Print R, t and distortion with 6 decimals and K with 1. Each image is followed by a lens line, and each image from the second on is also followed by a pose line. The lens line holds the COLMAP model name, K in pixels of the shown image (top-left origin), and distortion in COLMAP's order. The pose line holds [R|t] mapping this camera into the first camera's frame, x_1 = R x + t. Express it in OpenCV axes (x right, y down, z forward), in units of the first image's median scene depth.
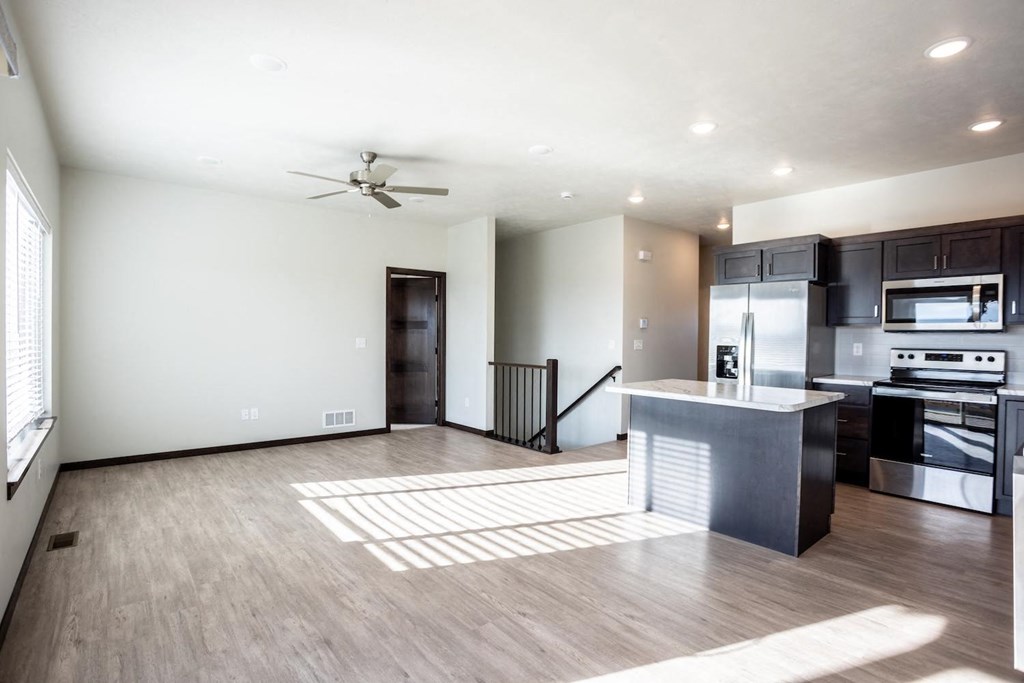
lens RADIAL K [[508.8, 0, 509.5], [0, 508.8, 340.6], [0, 0, 1]] dist [-0.076085, 0.025002]
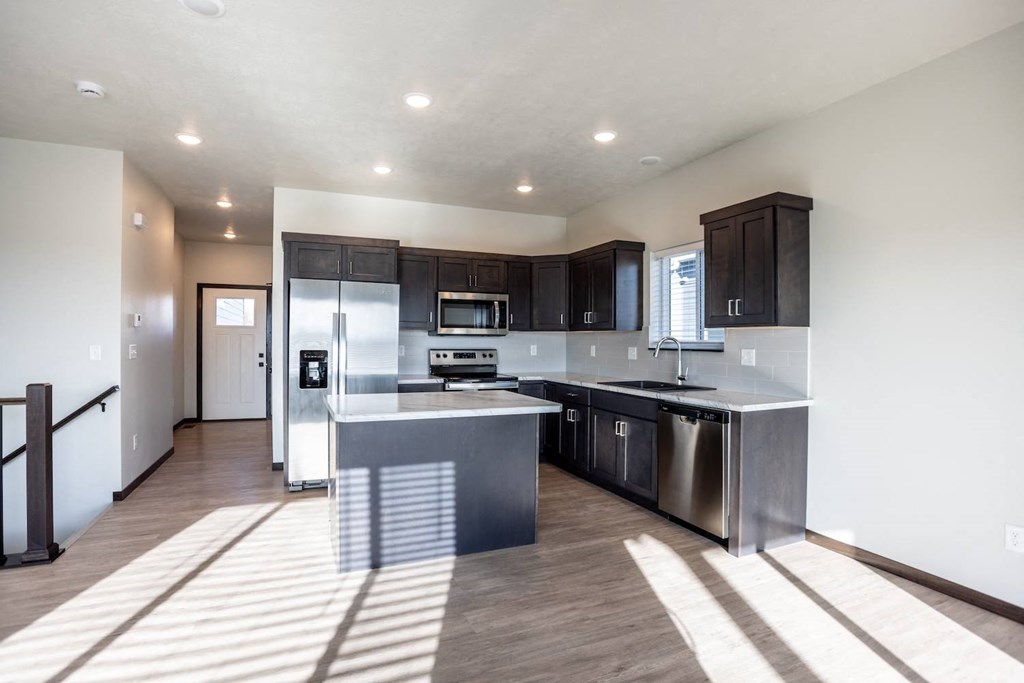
lens RADIAL K [[502.0, 0, 507.7], [0, 502.0, 341.0], [0, 0, 1]] dist [-0.074720, 0.021309]
pose [[0.287130, -0.005175, 0.957878, -0.331770], [0.007571, 0.999966, 0.003133, -0.006628], [-0.957862, 0.006353, 0.287160, 0.511386]]
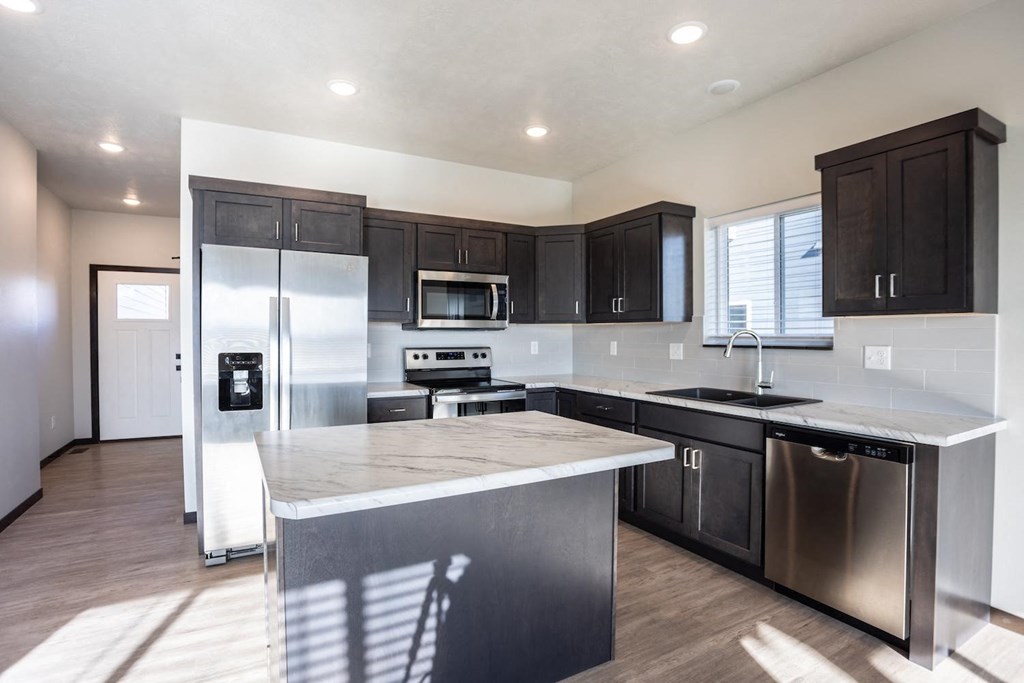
lens RADIAL K [[508.8, 0, 509.5], [0, 508.8, 340.6], [0, 0, 1]] dist [-0.076085, 0.025002]
pose [[0.184927, -0.017556, 0.982595, -0.077004], [0.014264, 0.999783, 0.015179, -0.009512], [-0.982649, 0.011209, 0.185137, 0.693732]]
